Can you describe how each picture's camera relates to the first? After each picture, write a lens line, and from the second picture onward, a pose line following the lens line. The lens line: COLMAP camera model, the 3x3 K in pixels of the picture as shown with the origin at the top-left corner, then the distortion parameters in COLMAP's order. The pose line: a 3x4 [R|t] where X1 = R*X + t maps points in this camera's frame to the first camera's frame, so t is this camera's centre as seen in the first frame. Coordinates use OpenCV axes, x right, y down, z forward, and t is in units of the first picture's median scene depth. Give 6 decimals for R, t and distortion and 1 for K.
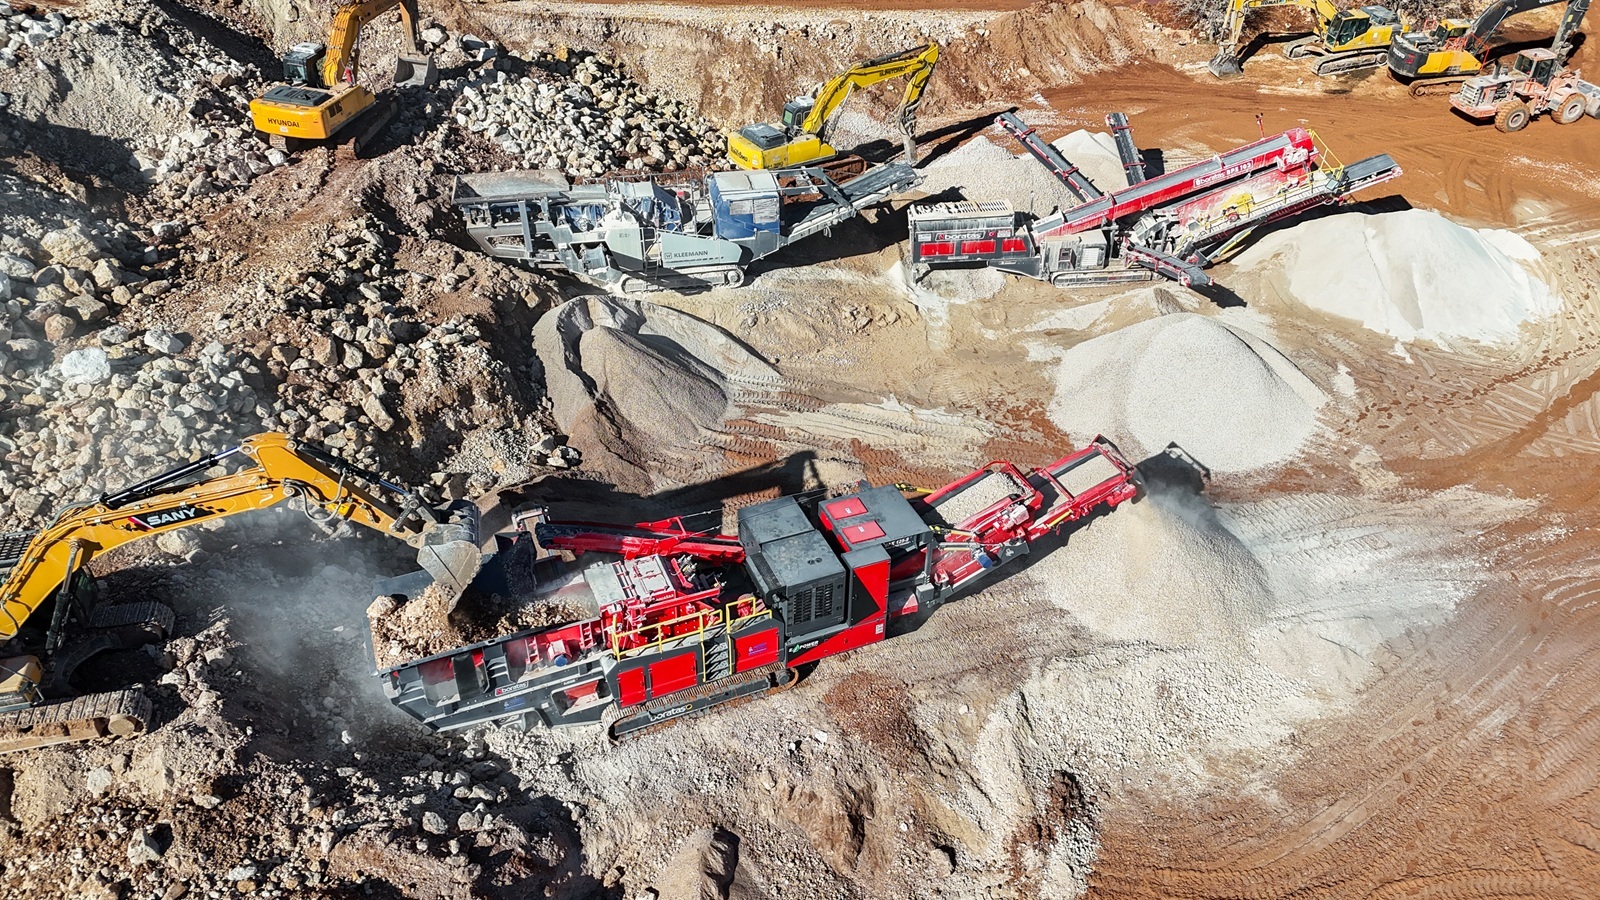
lens RADIAL K [[1167.3, 0, 801.4], [0, 1167.3, 448.3], [0, 0, 1]] dist [0.095749, -0.092610]
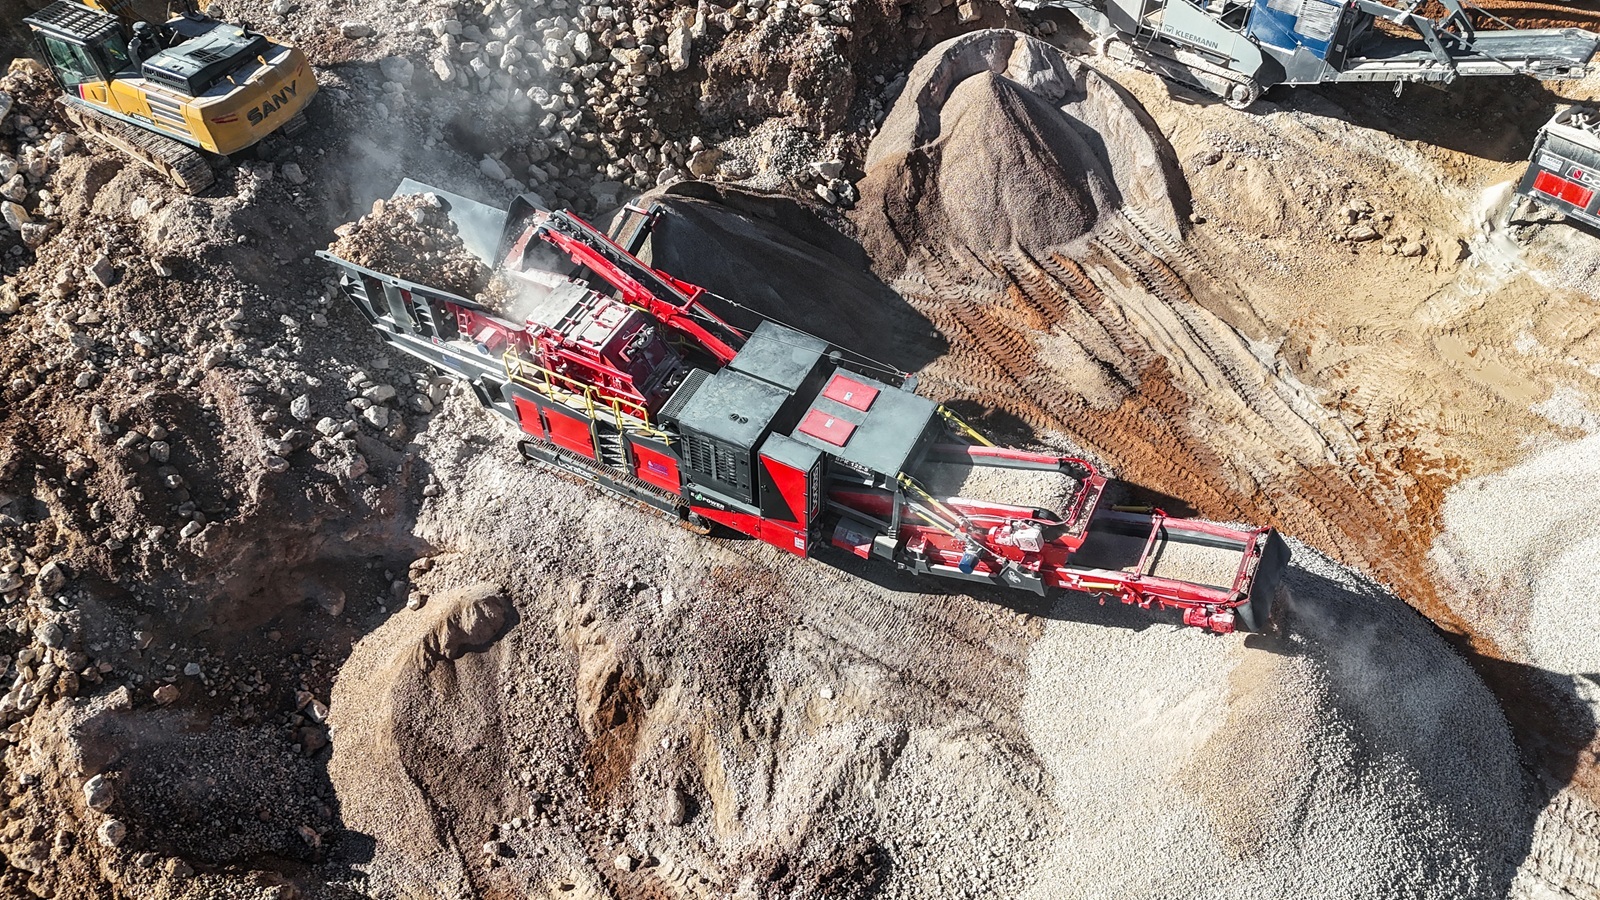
lens RADIAL K [[1167.3, 0, 801.4], [0, 1167.3, 448.3], [0, 0, 1]] dist [0.095749, -0.092610]
pose [[0.642691, 0.568189, -0.513916, 0.380739], [-0.437073, 0.822852, 0.363156, -0.159406], [0.629218, -0.008778, 0.777180, 0.351976]]
